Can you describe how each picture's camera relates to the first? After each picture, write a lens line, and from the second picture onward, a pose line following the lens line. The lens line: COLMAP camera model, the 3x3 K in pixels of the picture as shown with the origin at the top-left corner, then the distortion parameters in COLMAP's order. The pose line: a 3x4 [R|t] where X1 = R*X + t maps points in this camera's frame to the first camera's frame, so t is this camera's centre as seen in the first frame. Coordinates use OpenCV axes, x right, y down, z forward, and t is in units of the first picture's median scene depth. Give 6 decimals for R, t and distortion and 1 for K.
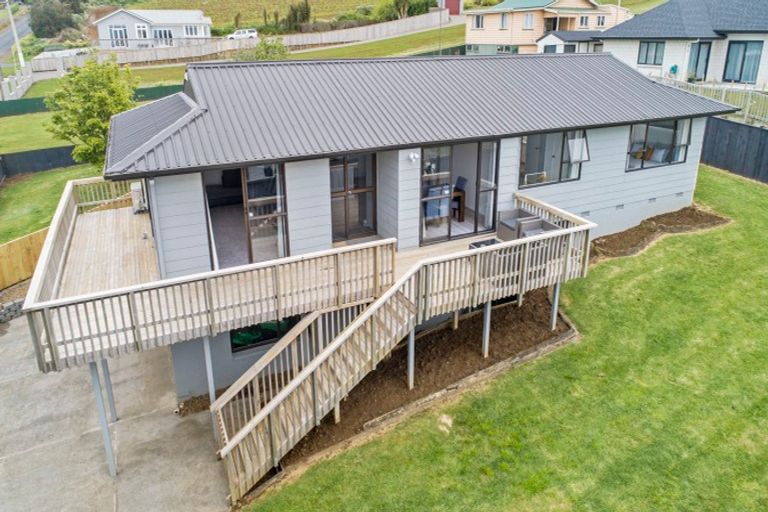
lens RADIAL K [[505.6, 0, 385.2], [0, 505.6, 230.8], [0, 0, 1]] dist [-0.015822, 0.005897]
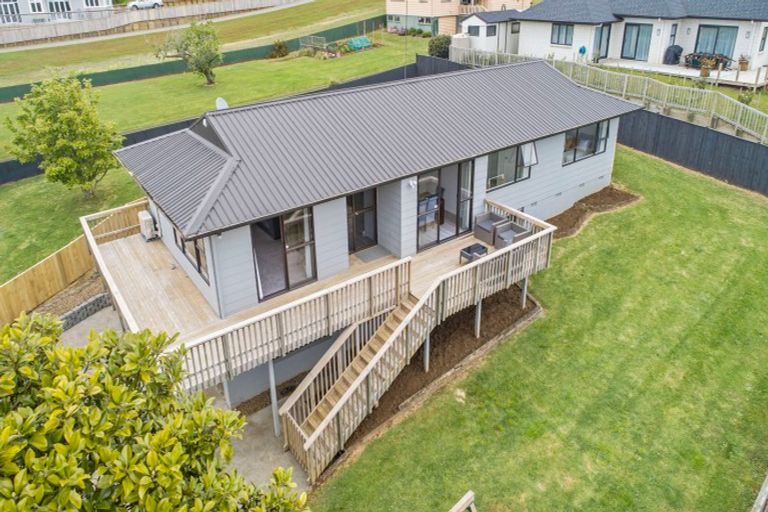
lens RADIAL K [[505.6, 0, 393.3], [0, 505.6, 225.1], [0, 0, 1]] dist [-0.015822, 0.005897]
pose [[0.981237, -0.084453, 0.173328, -0.213401], [0.070825, 0.993999, 0.083368, -0.156717], [-0.179328, -0.069527, 0.981329, -0.189076]]
